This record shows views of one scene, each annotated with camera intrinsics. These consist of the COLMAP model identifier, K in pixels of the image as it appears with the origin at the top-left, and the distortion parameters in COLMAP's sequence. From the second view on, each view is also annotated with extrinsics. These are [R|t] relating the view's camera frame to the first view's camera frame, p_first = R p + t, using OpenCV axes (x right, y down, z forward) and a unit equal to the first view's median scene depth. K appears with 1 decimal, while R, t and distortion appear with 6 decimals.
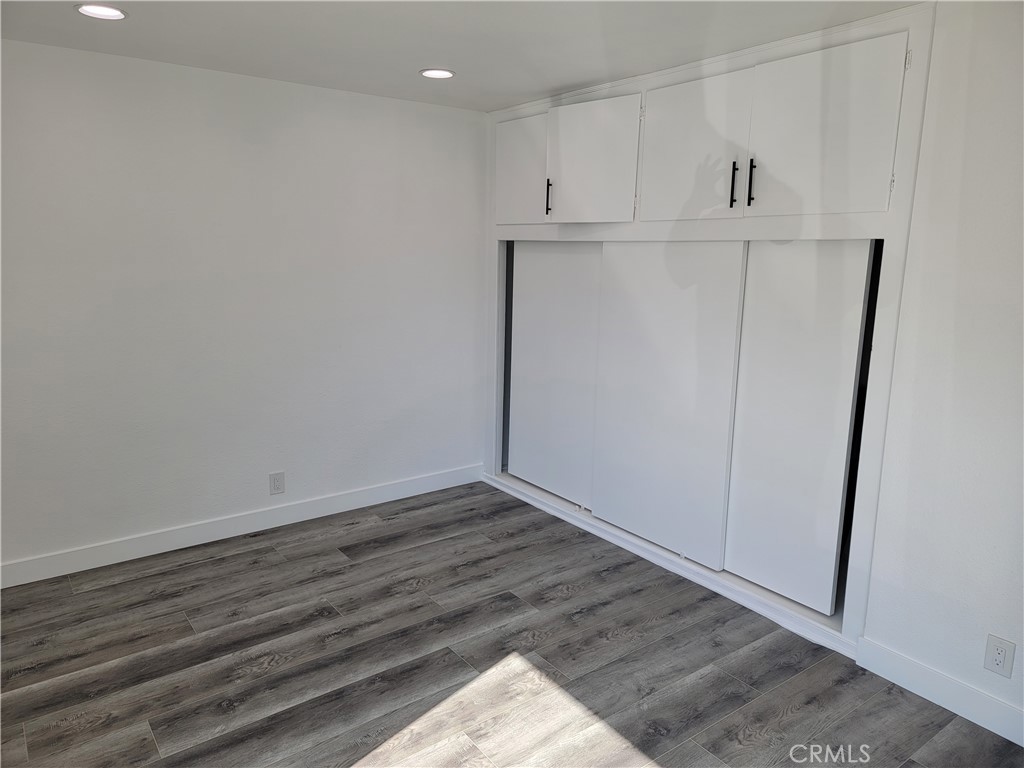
lens RADIAL K [[710.4, 0, 504.3], [0, 710.4, 387.4], [0, 0, 1]] dist [0.047981, -0.010354]
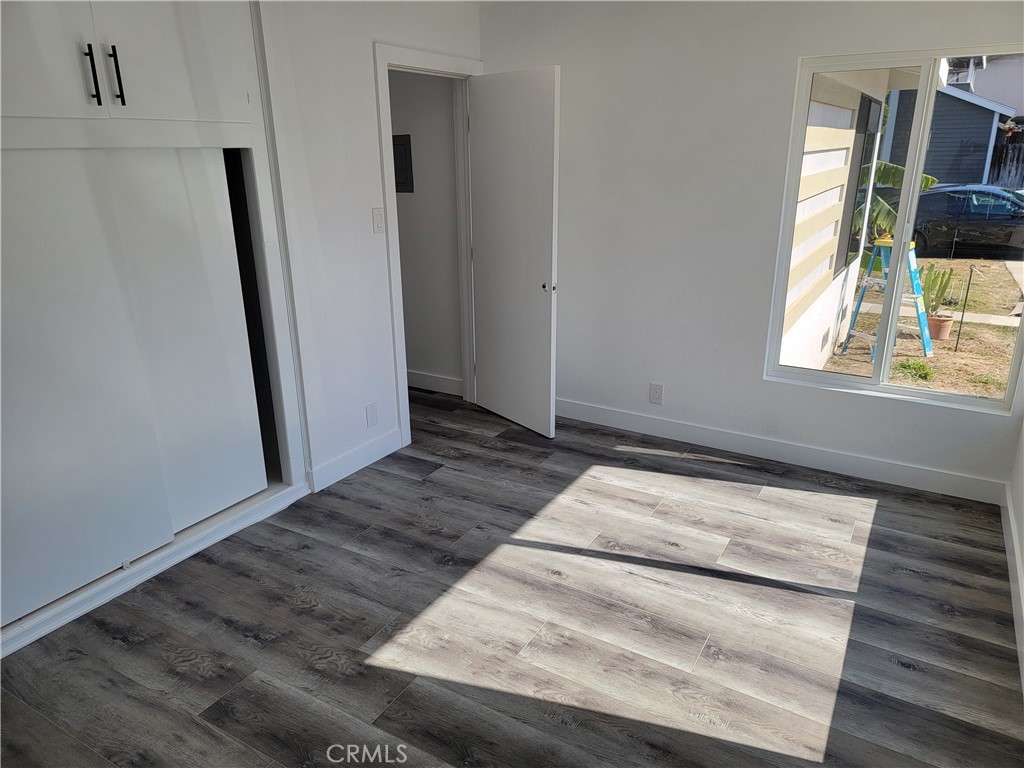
lens RADIAL K [[710.4, 0, 512.0], [0, 710.4, 384.8], [0, 0, 1]] dist [0.047981, -0.010354]
pose [[-0.393503, -0.300532, 0.868813, -0.699252], [0.182947, 0.900556, 0.394373, -0.226639], [-0.900936, 0.314133, -0.299390, 1.016081]]
